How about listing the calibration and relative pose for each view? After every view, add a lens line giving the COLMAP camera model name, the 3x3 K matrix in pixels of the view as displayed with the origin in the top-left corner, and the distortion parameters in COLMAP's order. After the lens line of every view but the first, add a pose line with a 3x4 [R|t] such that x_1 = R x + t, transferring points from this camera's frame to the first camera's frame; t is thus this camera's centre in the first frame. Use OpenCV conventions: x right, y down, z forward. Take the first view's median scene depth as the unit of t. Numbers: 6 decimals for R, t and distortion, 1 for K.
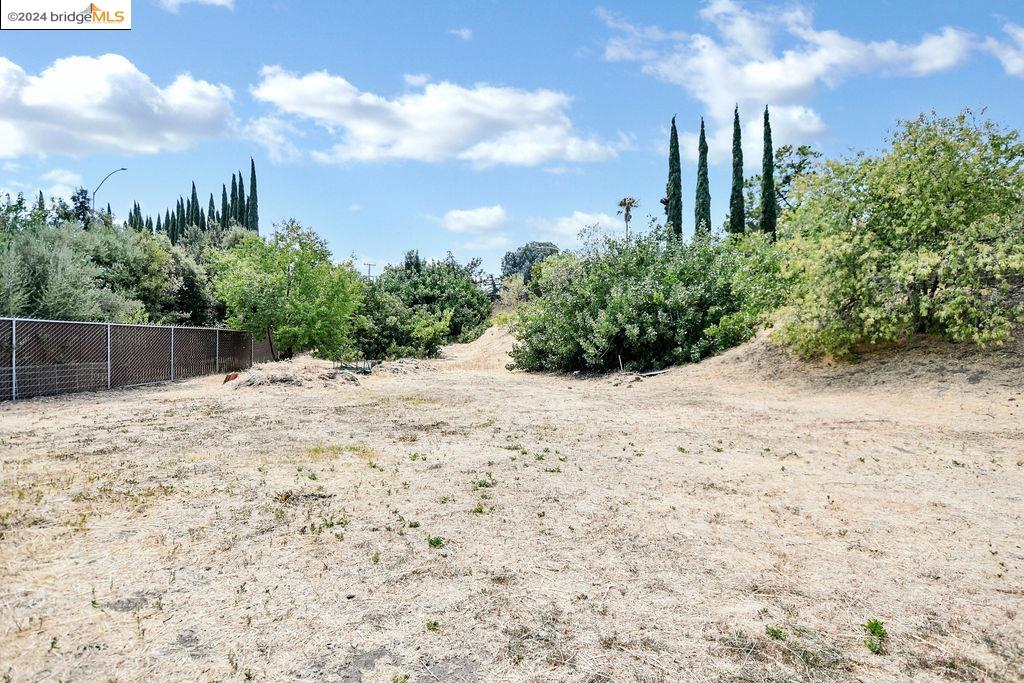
lens RADIAL K [[556.5, 0, 511.6], [0, 556.5, 342.0], [0, 0, 1]] dist [-0.006064, -0.001503]
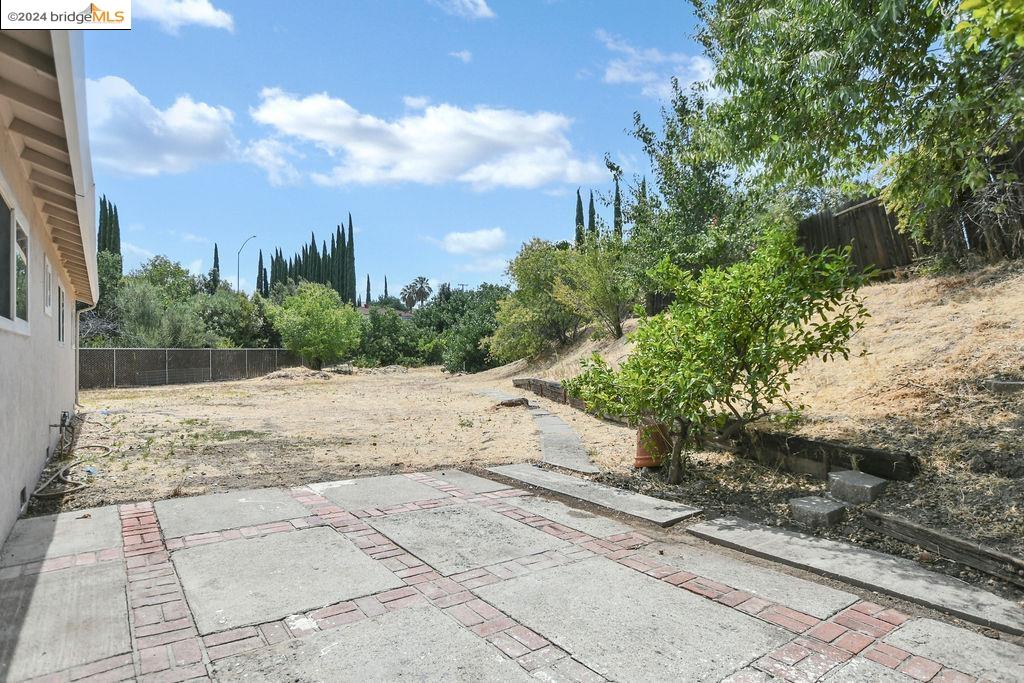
lens RADIAL K [[591.0, 0, 511.8], [0, 591.0, 344.9], [0, 0, 1]] dist [-0.000035, 0.000091]
pose [[0.963196, -0.015734, -0.268341, 0.495835], [0.013828, 0.999864, -0.008992, -0.007812], [0.268446, 0.004950, 0.963282, -0.424777]]
